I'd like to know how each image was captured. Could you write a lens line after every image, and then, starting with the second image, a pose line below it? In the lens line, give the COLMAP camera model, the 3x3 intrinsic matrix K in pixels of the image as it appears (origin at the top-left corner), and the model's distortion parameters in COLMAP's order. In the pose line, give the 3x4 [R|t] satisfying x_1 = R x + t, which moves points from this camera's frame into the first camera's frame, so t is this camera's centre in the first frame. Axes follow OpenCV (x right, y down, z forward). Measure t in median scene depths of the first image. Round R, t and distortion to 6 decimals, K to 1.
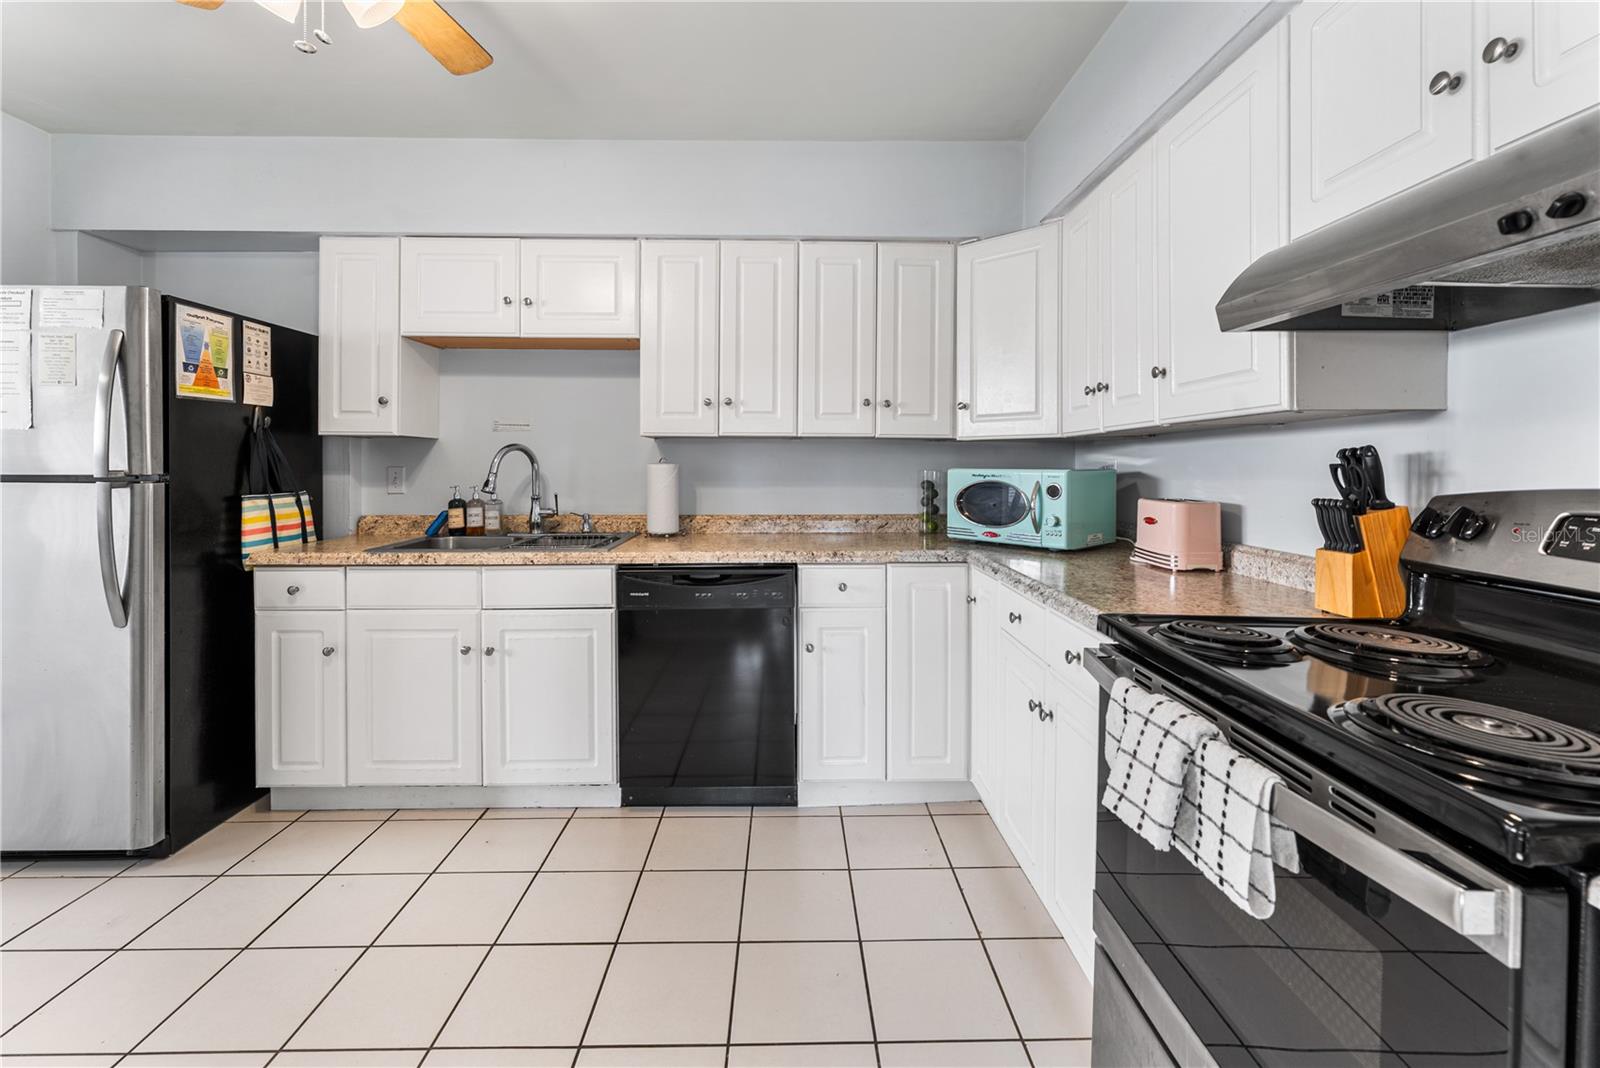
lens RADIAL K [[678.7, 0, 800.1], [0, 678.7, 467.9], [0, 0, 1]] dist [-0.000413, -0.000117]
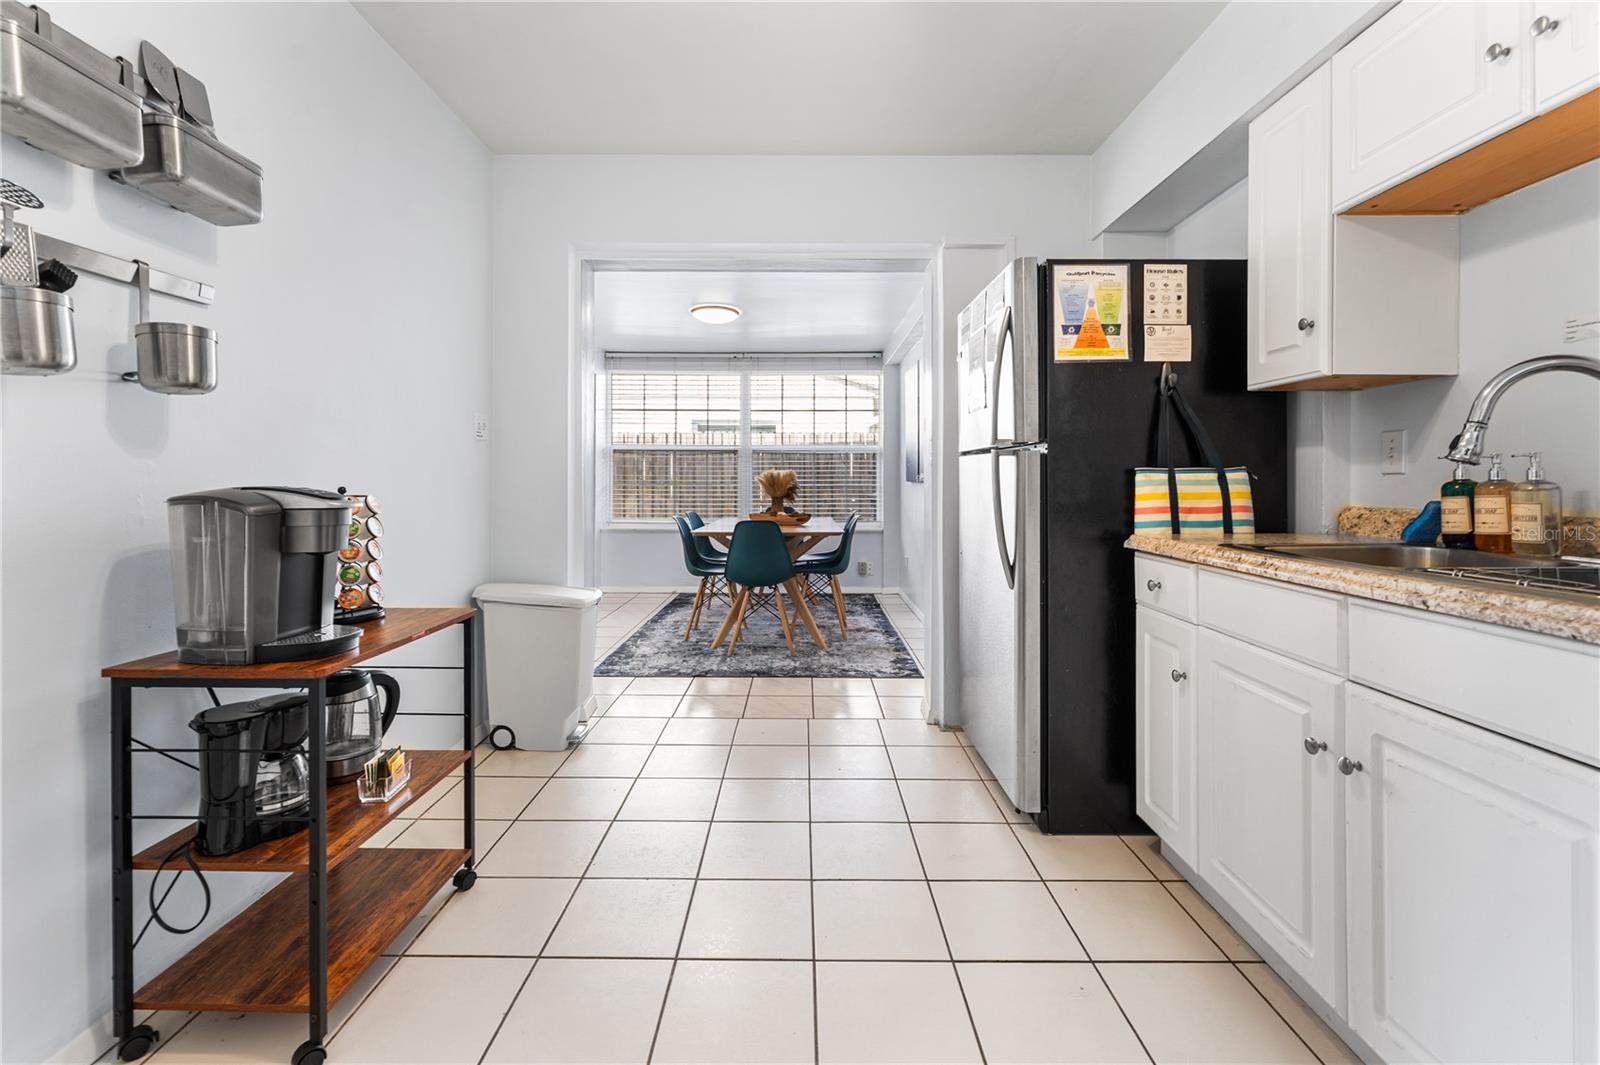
lens RADIAL K [[688.1, 0, 800.1], [0, 688.1, 481.0], [0, 0, 1]] dist [-0.000521, -0.000244]
pose [[-0.025441, -0.000525, -0.999676, 0.059996], [-0.004516, 0.999990, -0.000411, 0.057647], [0.999666, 0.004504, -0.025443, 0.574476]]
